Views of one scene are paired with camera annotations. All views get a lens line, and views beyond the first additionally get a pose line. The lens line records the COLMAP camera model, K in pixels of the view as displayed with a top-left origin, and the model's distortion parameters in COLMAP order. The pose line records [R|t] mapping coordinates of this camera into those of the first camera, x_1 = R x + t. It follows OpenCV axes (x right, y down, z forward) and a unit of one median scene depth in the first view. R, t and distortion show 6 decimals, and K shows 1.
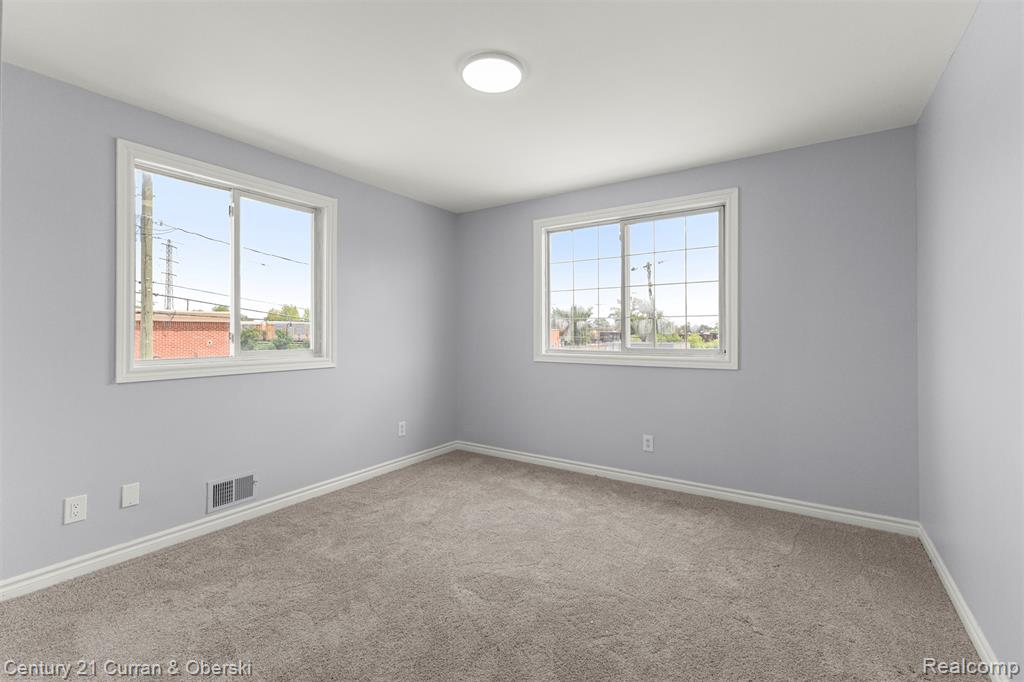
lens RADIAL K [[457.1, 0, 507.6], [0, 457.1, 335.0], [0, 0, 1]] dist [0.003436, 0.000227]
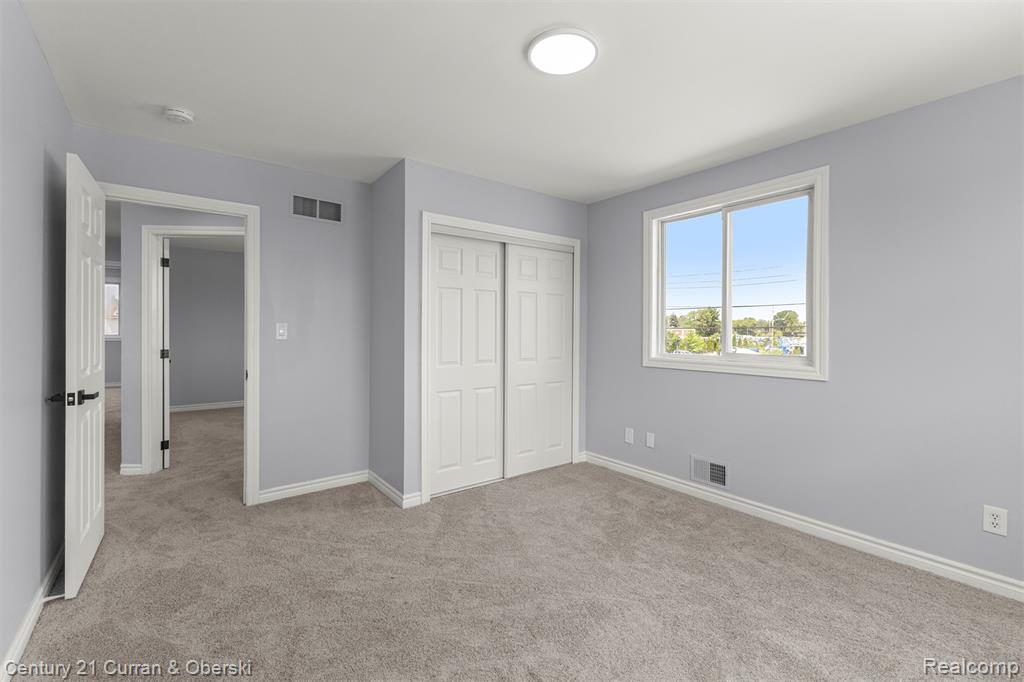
lens RADIAL K [[440.8, 0, 510.6], [0, 440.8, 338.3], [0, 0, 1]] dist [0.008068, -0.000305]
pose [[-0.336136, 0.012597, -0.941729, 0.611718], [-0.012306, 0.999766, 0.017766, -0.011514], [0.941733, 0.017561, -0.335902, 0.883455]]
